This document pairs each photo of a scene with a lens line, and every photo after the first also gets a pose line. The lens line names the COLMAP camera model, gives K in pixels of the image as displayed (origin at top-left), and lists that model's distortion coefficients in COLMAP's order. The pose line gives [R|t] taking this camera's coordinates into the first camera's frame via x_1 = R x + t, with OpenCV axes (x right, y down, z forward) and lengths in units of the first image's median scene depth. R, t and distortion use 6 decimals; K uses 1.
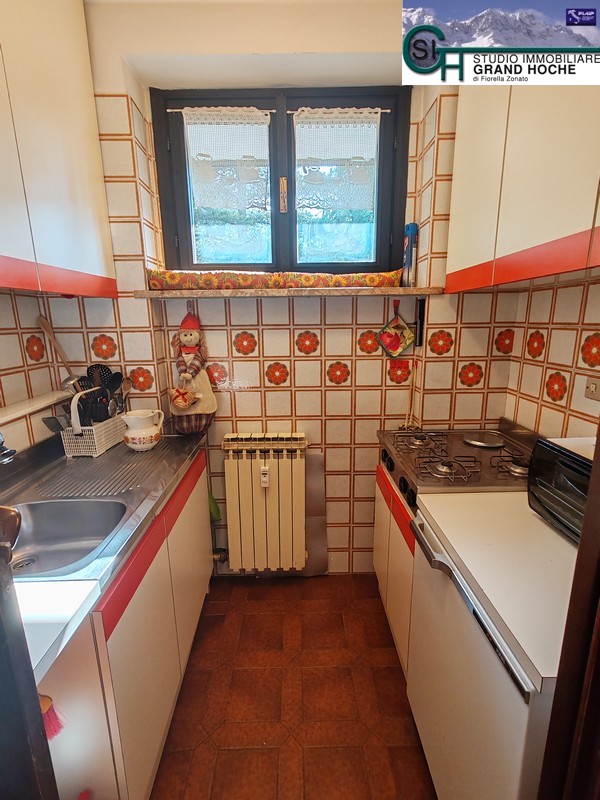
lens RADIAL K [[358.9, 0, 300.3], [0, 358.9, 398.8], [0, 0, 1]] dist [0.005174, 0.000555]
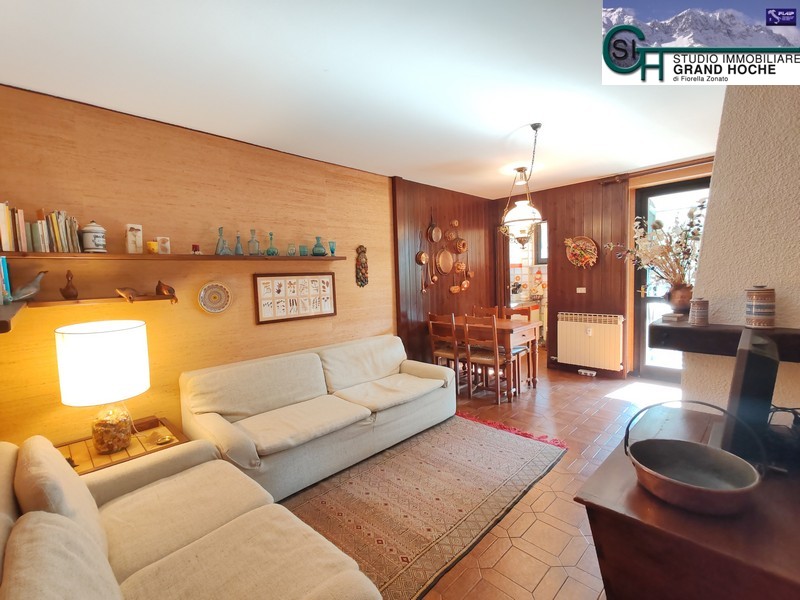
lens RADIAL K [[364.2, 0, 400.1], [0, 364.2, 300.8], [0, 0, 1]] dist [0.005701, 0.000802]
pose [[0.692364, 0.036677, -0.720616, 1.643274], [-0.129516, 0.988804, -0.074111, 0.628342], [0.709830, 0.144643, 0.689362, -2.990418]]
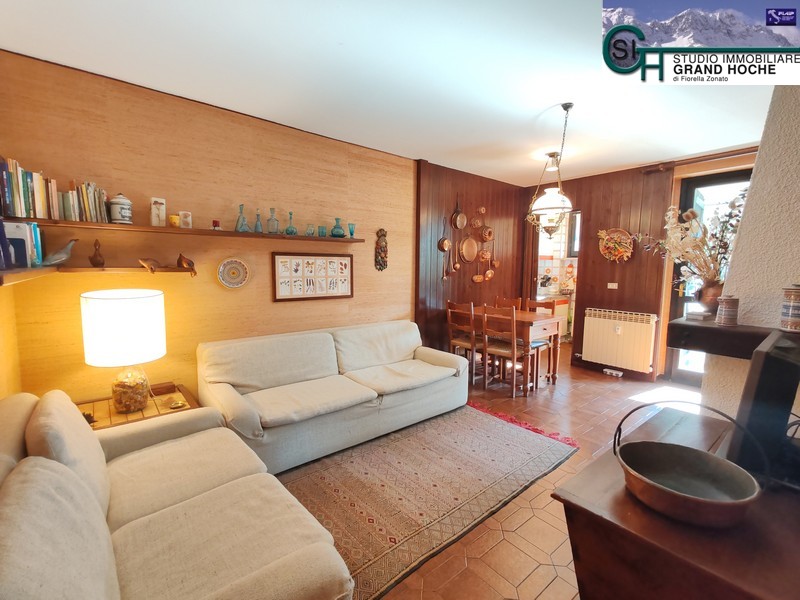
lens RADIAL K [[364.2, 0, 400.1], [0, 364.2, 300.8], [0, 0, 1]] dist [0.005701, 0.000802]
pose [[0.623607, 0.095154, -0.775925, 1.692830], [-0.186057, 0.982108, -0.029093, 0.632177], [0.759274, 0.162509, 0.630153, -2.901527]]
